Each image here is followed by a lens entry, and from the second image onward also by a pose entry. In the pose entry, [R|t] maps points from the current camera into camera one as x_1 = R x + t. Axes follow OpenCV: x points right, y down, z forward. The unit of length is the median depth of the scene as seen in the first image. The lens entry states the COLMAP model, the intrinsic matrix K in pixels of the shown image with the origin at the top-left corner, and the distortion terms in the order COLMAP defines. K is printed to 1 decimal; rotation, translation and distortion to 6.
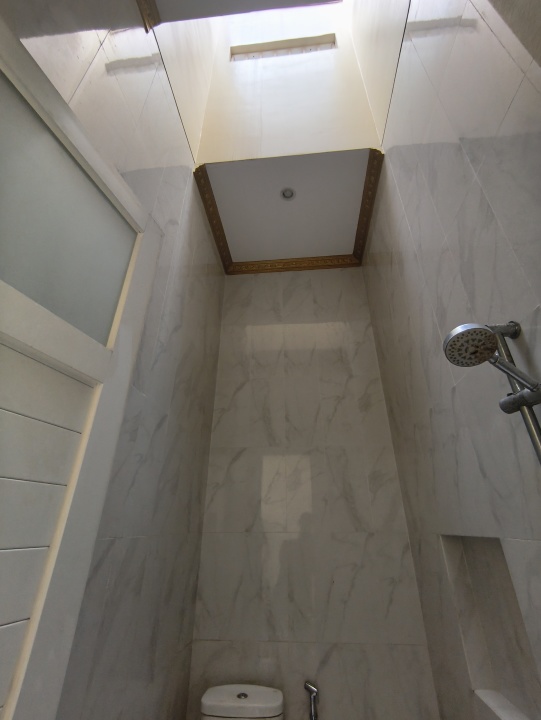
lens RADIAL K [[319.9, 0, 273.2], [0, 319.9, 357.3], [0, 0, 1]] dist [-0.001582, -0.000045]
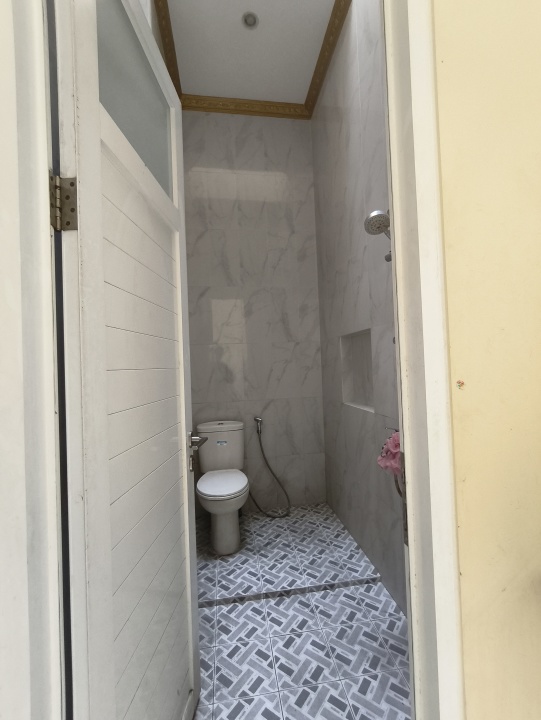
lens RADIAL K [[319.9, 0, 268.1], [0, 319.9, 358.6], [0, 0, 1]] dist [-0.001582, -0.000045]
pose [[0.972238, -0.025310, 0.232621, -0.163461], [-0.079099, 0.900062, 0.428523, -0.024720], [-0.220219, -0.435026, 0.873073, -0.295246]]
